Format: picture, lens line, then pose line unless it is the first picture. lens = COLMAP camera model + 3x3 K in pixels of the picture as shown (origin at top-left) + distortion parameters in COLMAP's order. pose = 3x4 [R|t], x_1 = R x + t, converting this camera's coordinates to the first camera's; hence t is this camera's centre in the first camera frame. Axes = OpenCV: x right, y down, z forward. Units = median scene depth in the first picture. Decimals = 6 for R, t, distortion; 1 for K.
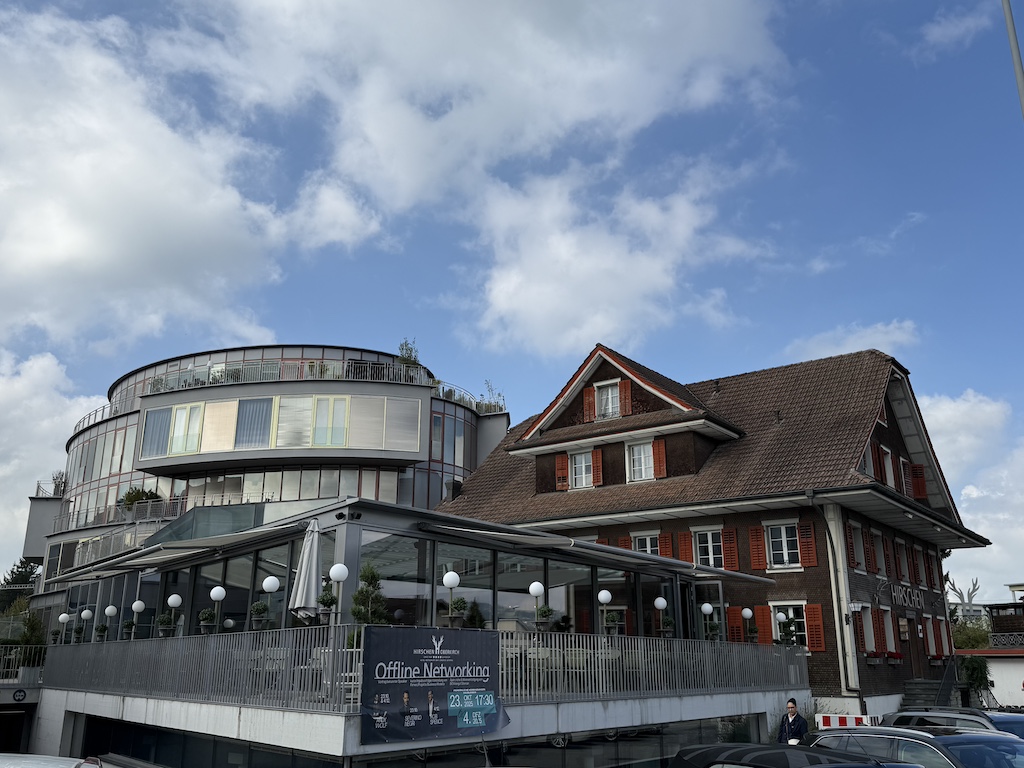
lens RADIAL K [[874.5, 0, 508.4], [0, 874.5, 386.7], [0, 0, 1]] dist [0.004918, -0.003973]
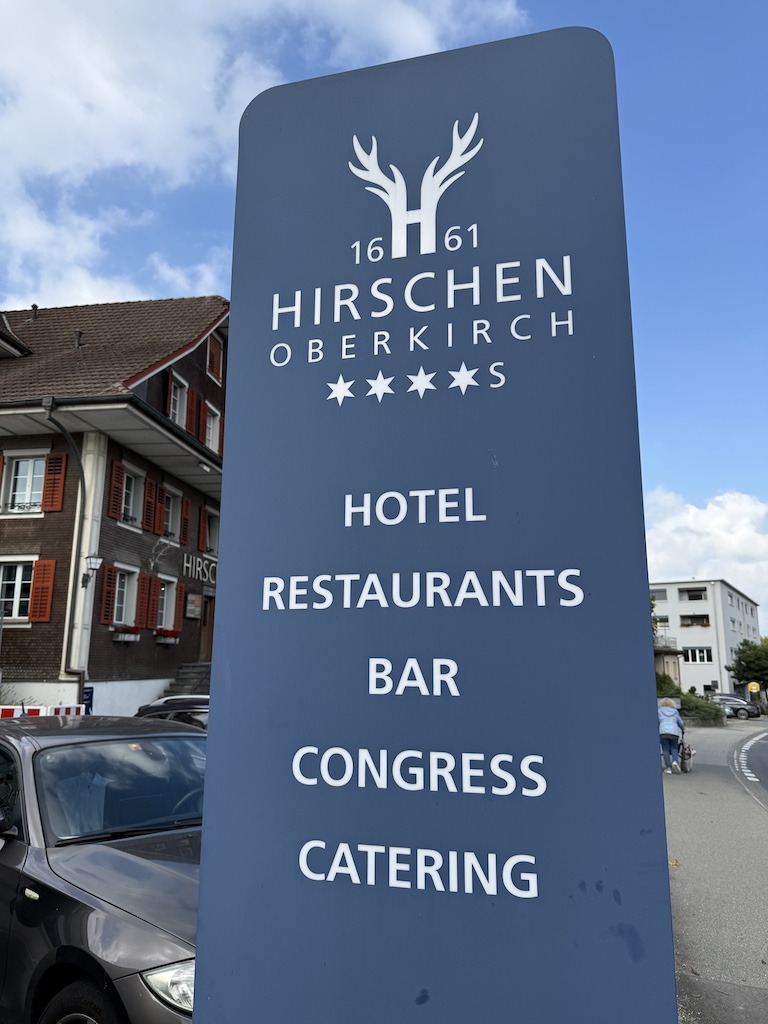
lens RADIAL K [[723.0, 0, 385.5], [0, 723.0, 511.6], [0, 0, 1]] dist [-0.028180, -0.012487]
pose [[0.874847, 0.102632, 0.473402, 0.303643], [-0.152417, 0.985980, 0.067909, 0.121305], [-0.459795, -0.131564, 0.878225, 0.336892]]
